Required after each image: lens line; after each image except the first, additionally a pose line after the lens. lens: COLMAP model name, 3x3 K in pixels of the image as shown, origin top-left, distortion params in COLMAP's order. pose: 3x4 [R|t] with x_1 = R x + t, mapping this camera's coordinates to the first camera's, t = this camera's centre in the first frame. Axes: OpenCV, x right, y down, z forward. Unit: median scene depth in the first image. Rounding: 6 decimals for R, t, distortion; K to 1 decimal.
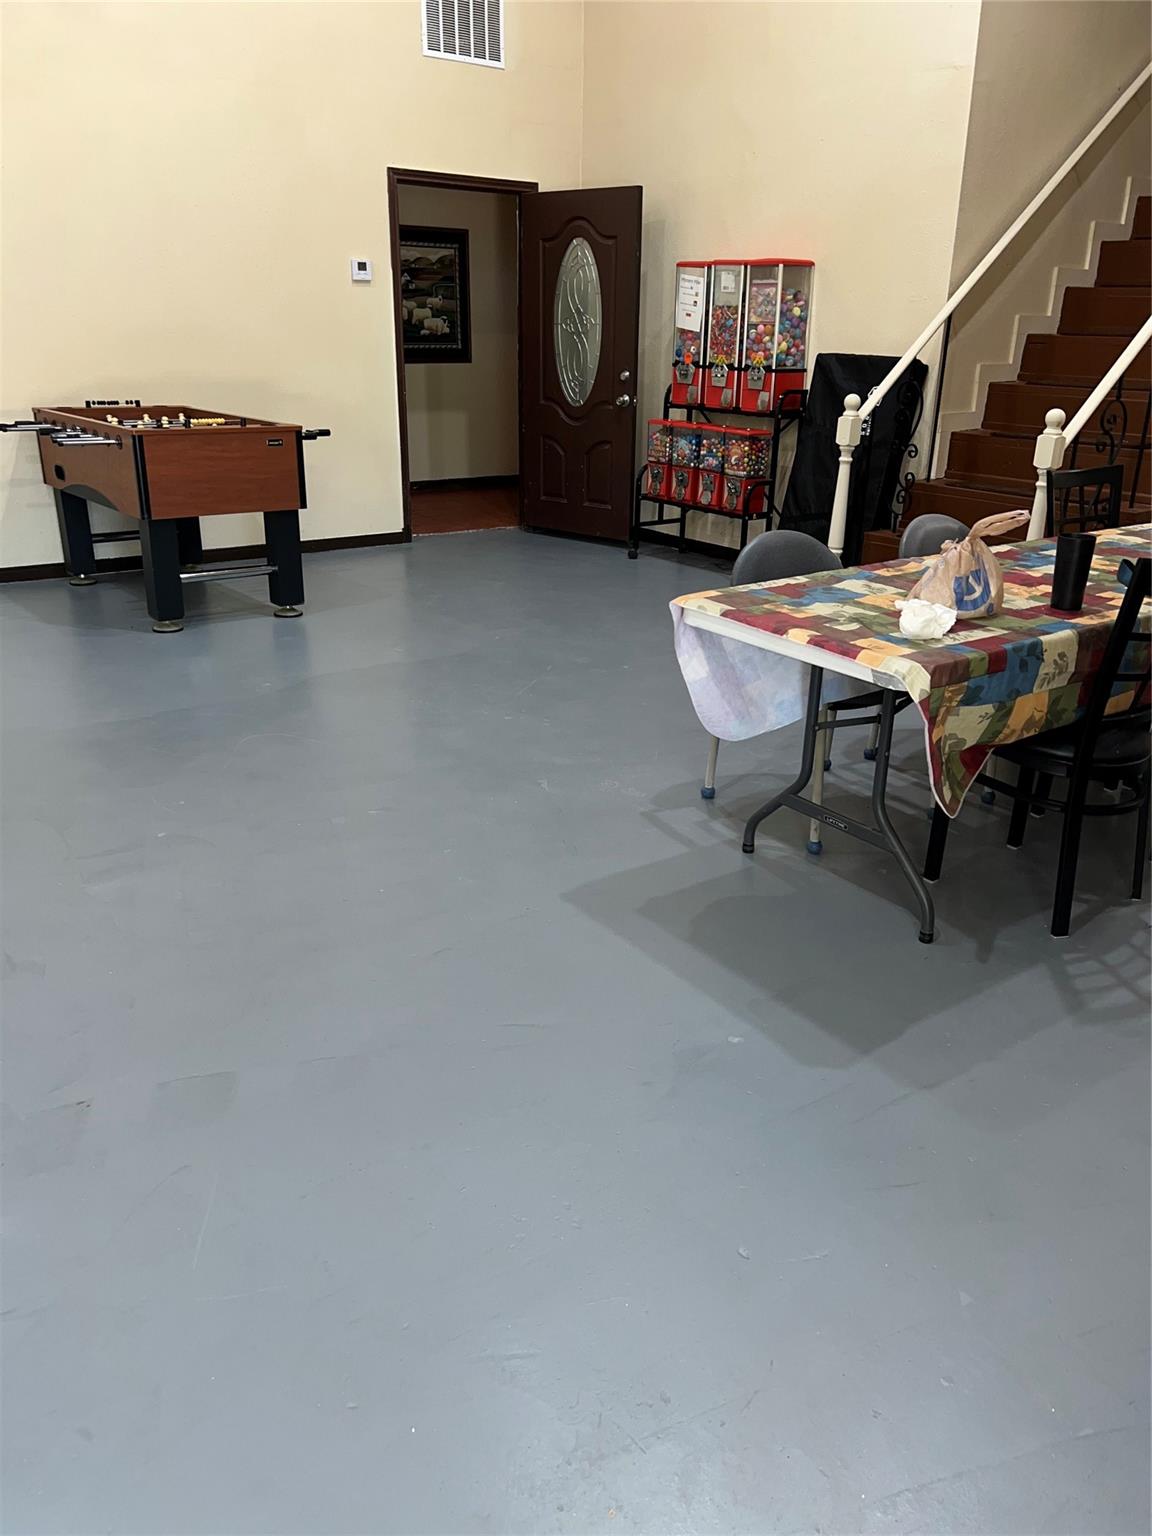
lens RADIAL K [[1166.1, 0, 576.0], [0, 1166.1, 768.0], [0, 0, 1]] dist [-0.002400, -0.007465]
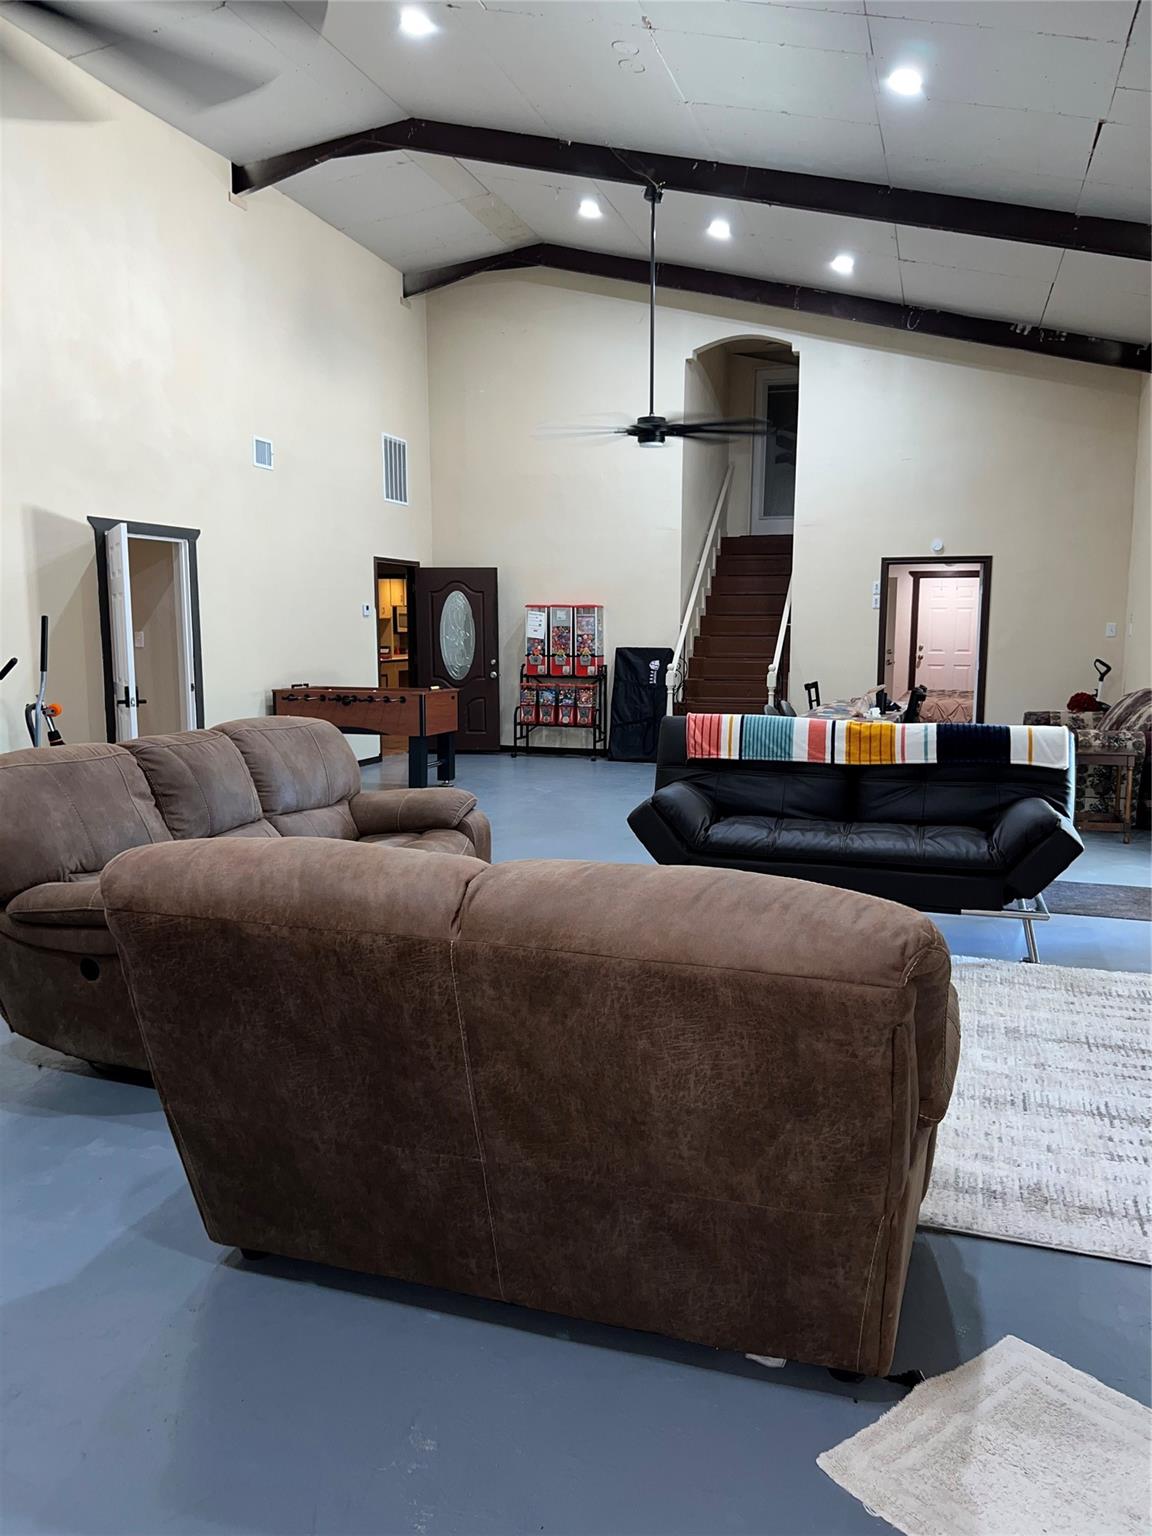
lens RADIAL K [[1164.5, 0, 576.0], [0, 1164.5, 768.0], [0, 0, 1]] dist [0.007561, -0.004207]
pose [[0.818181, -0.084275, 0.568751, -1.012890], [0.216306, 0.961644, -0.168677, 0.181182], [-0.532721, 0.261032, 0.805028, -0.563808]]
